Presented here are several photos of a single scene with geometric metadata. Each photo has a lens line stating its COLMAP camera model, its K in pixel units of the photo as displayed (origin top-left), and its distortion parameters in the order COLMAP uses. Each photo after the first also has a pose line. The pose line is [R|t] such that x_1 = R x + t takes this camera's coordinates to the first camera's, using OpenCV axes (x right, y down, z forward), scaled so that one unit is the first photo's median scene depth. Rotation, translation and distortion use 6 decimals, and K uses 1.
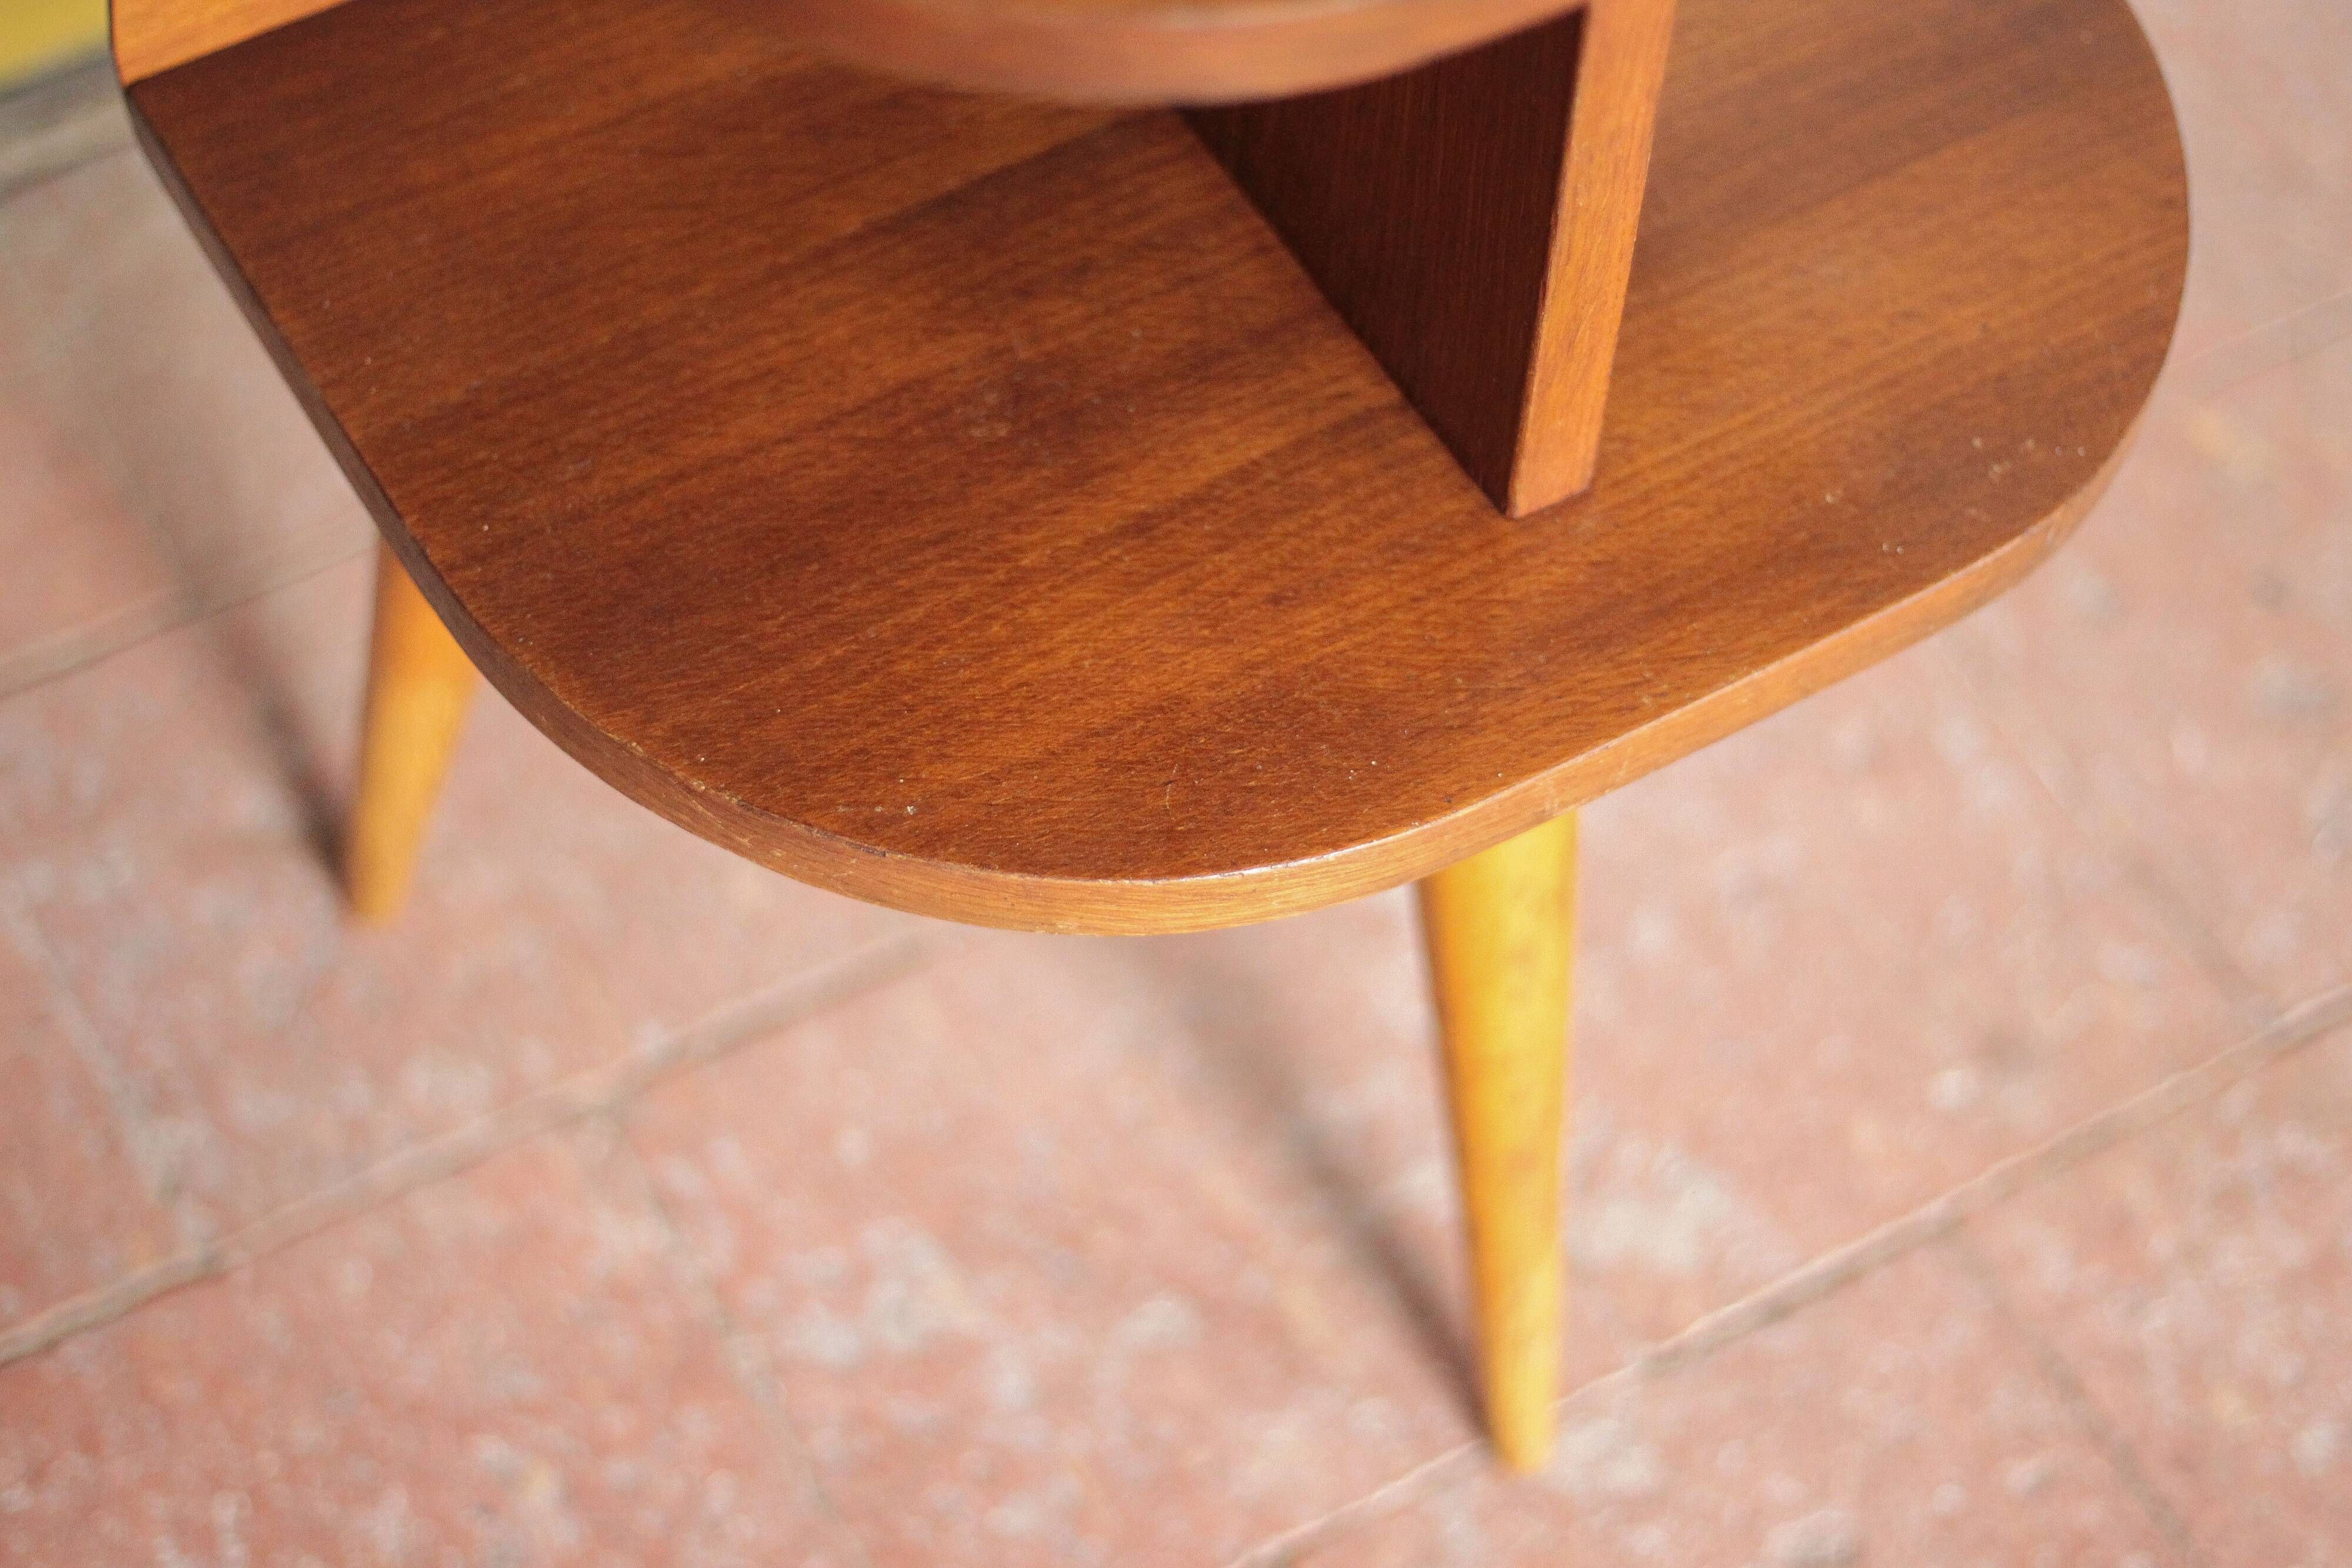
lens RADIAL K [[4513.7, 0, 1172.6], [0, 4513.7, 763.9], [0, 0, 1]] dist [-0.112713, 0.000000]
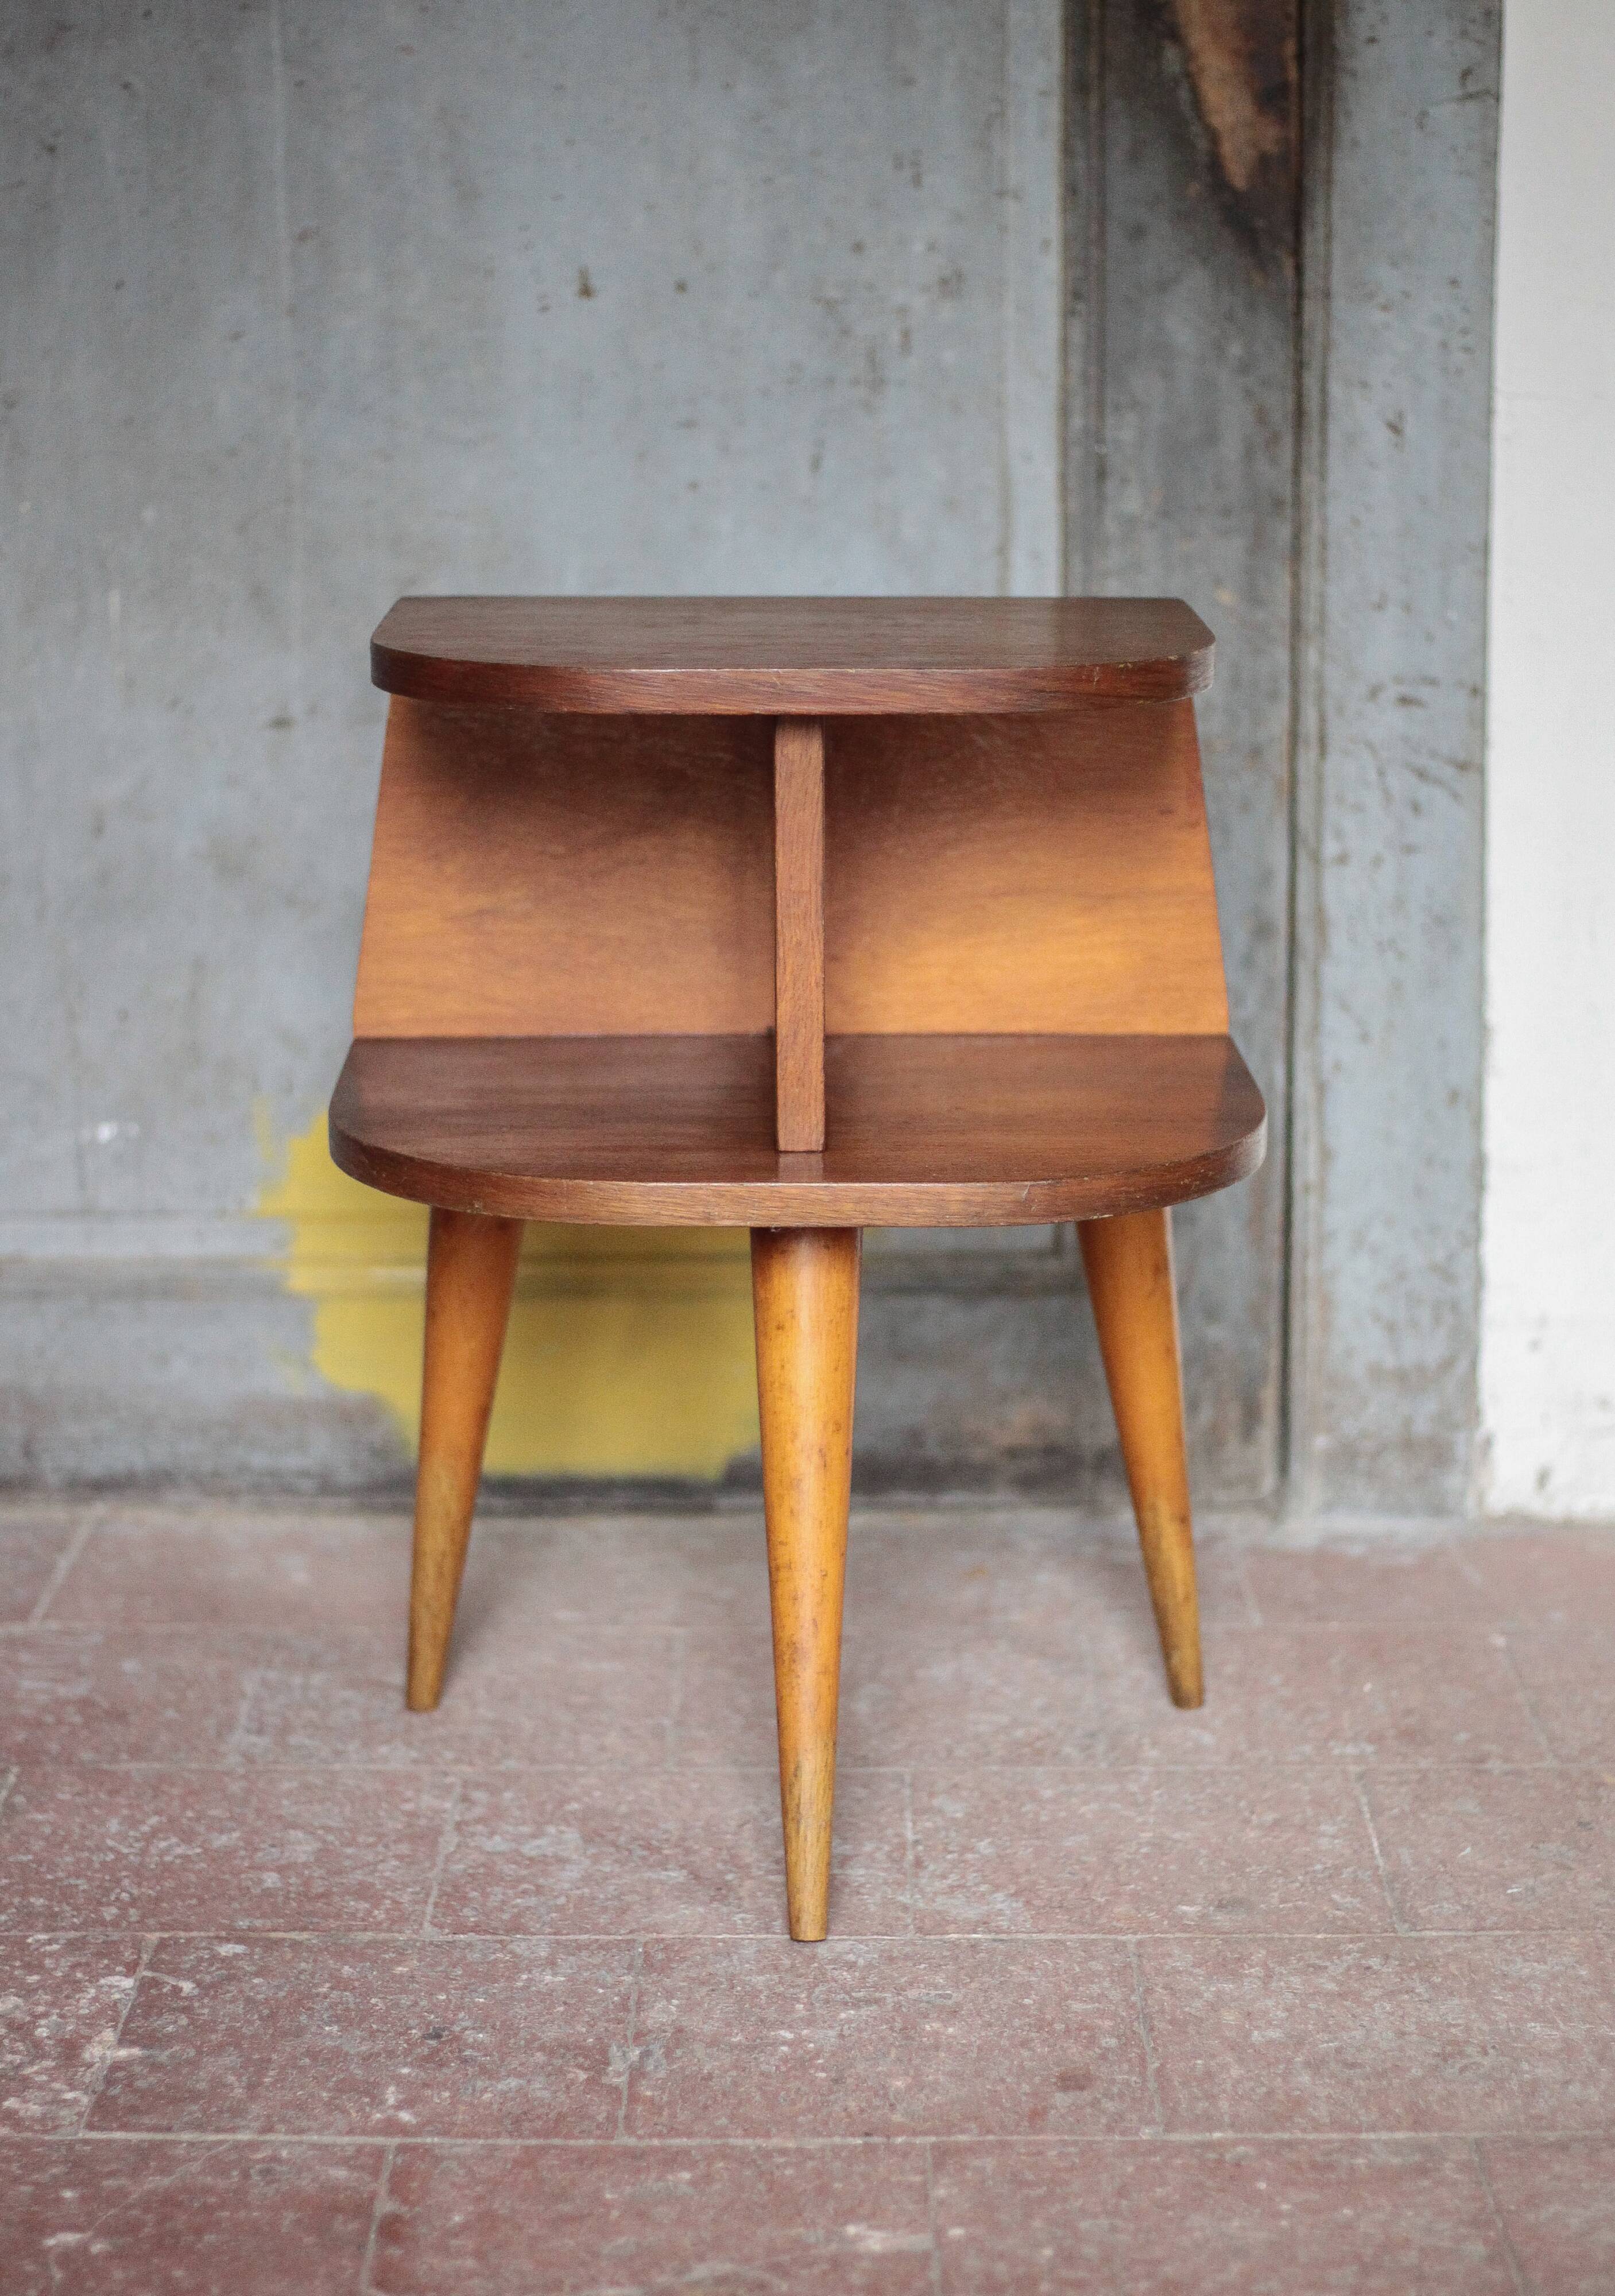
lens RADIAL K [[4698.6, 0, 768.2], [0, 4698.6, 1187.7], [0, 0, 1]] dist [-0.114240, 0.000000]
pose [[0.860829, 0.072542, -0.503697, 0.903961], [-0.384530, 0.741044, -0.550446, 0.893985], [0.333331, 0.667526, 0.665807, -0.328887]]
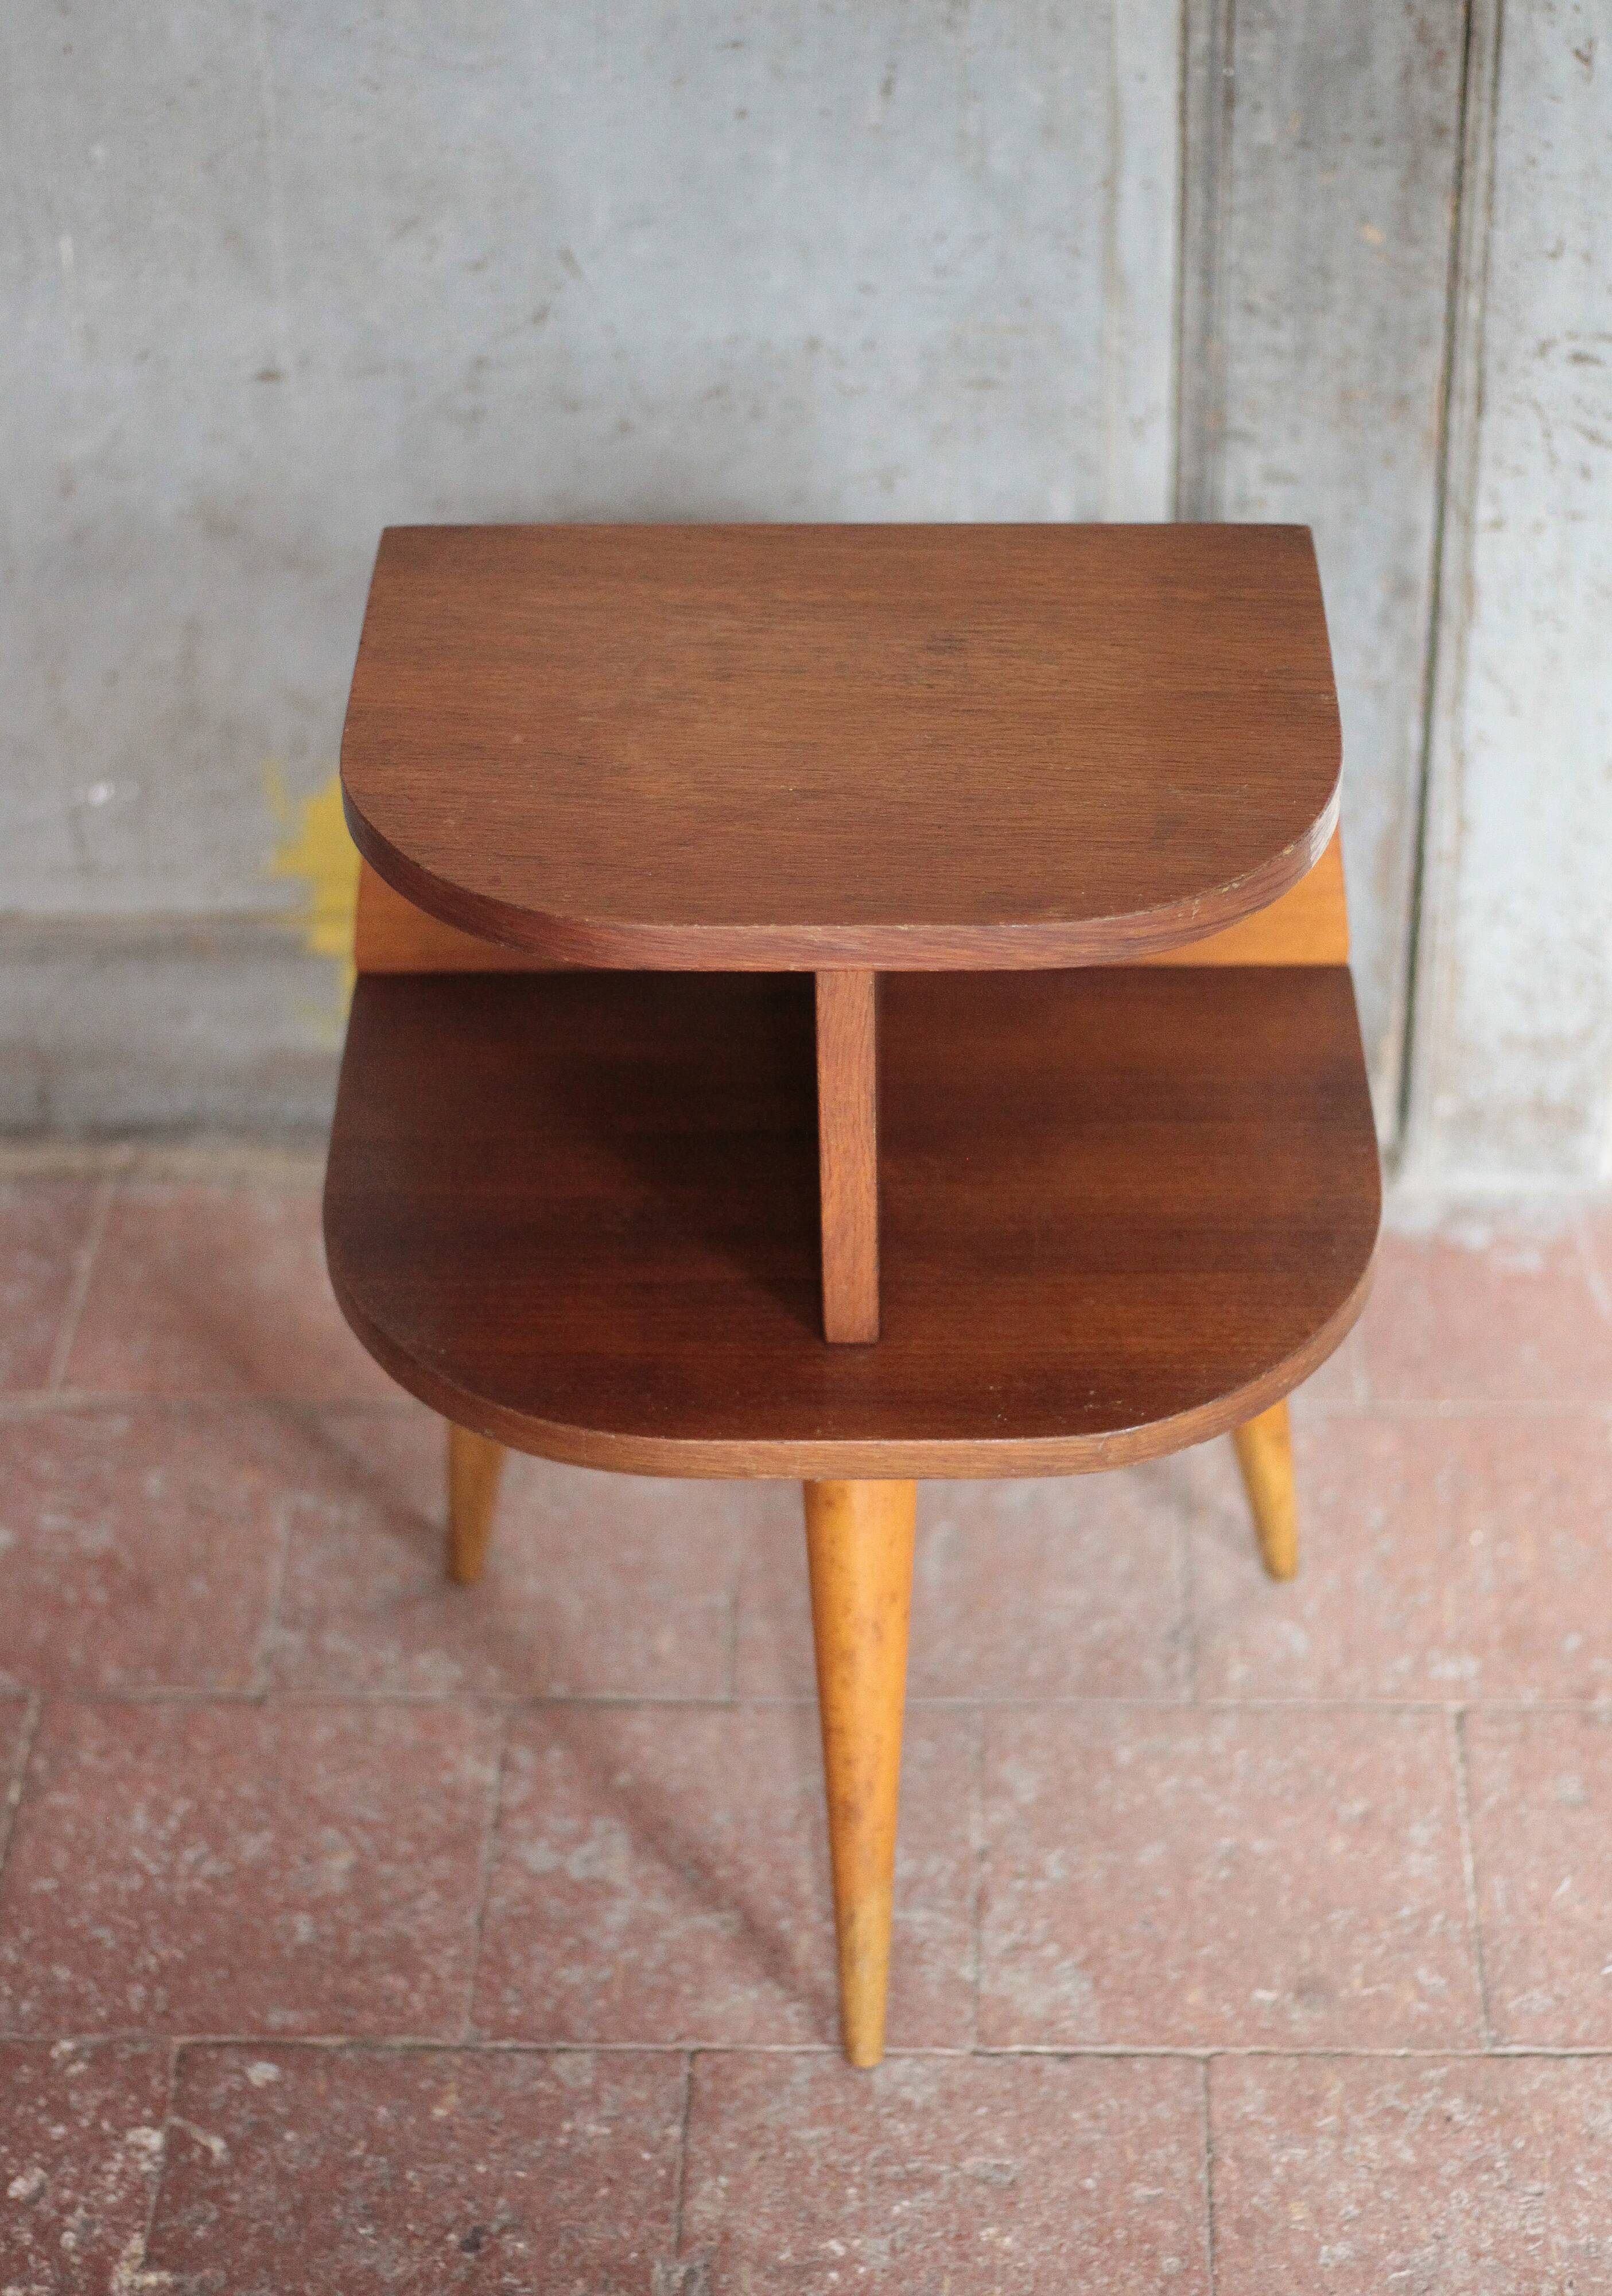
lens RADIAL K [[4697.6, 0, 768.5], [0, 4697.6, 1225.3], [0, 0, 1]] dist [-0.114240, 0.000000]
pose [[0.846596, 0.270188, -0.458555, 0.717942], [-0.391400, 0.899885, -0.192386, 0.217771], [0.360667, 0.342352, 0.867591, -0.530688]]
